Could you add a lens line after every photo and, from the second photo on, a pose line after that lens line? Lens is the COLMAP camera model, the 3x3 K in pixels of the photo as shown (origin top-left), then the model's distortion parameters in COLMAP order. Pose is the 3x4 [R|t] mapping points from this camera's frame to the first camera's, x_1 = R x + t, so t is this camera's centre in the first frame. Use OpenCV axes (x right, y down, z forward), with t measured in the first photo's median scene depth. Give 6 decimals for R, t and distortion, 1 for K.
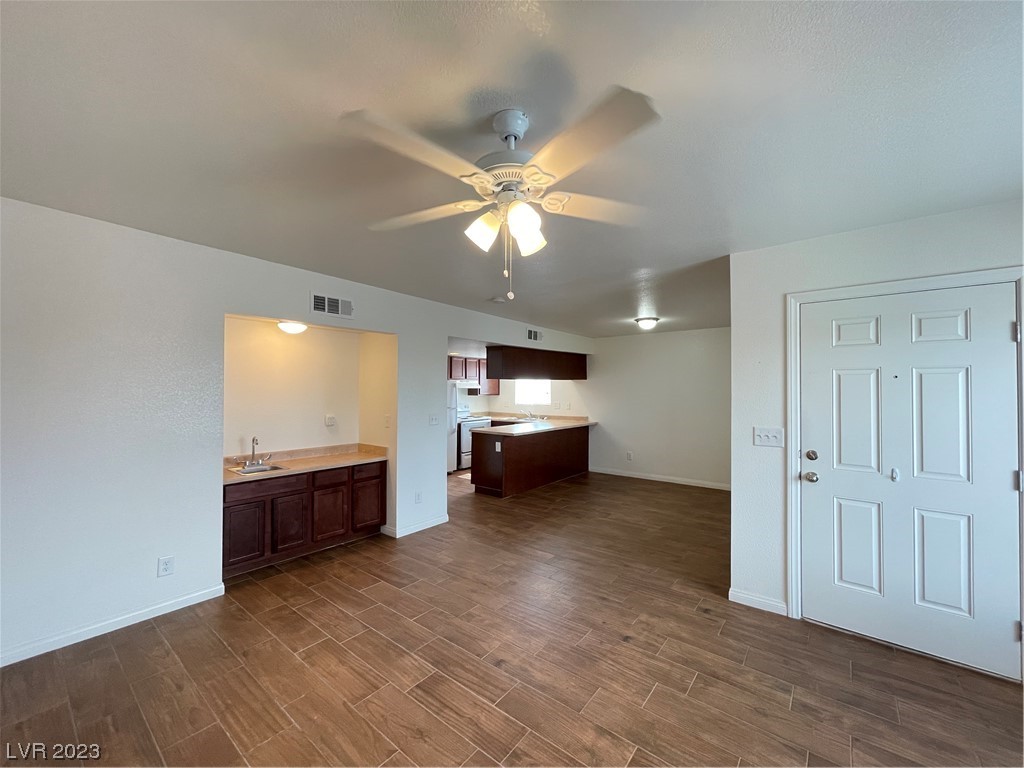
lens RADIAL K [[410.5, 0, 511.4], [0, 410.5, 382.4], [0, 0, 1]] dist [0.001715, 0.000430]
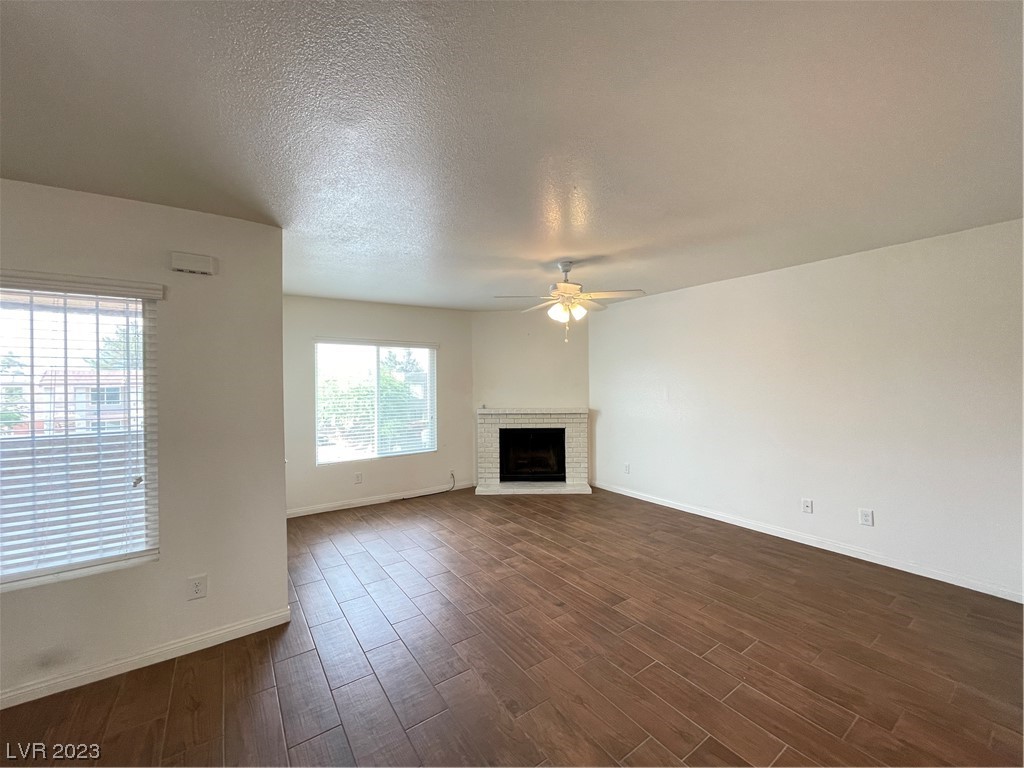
lens RADIAL K [[410.5, 0, 513.1], [0, 410.5, 385.7], [0, 0, 1]] dist [0.001715, 0.000430]
pose [[-0.962649, 0.003534, 0.270729, -0.125218], [0.000419, 0.999933, -0.011563, 0.022177], [-0.270752, -0.011018, -0.962586, 1.234155]]
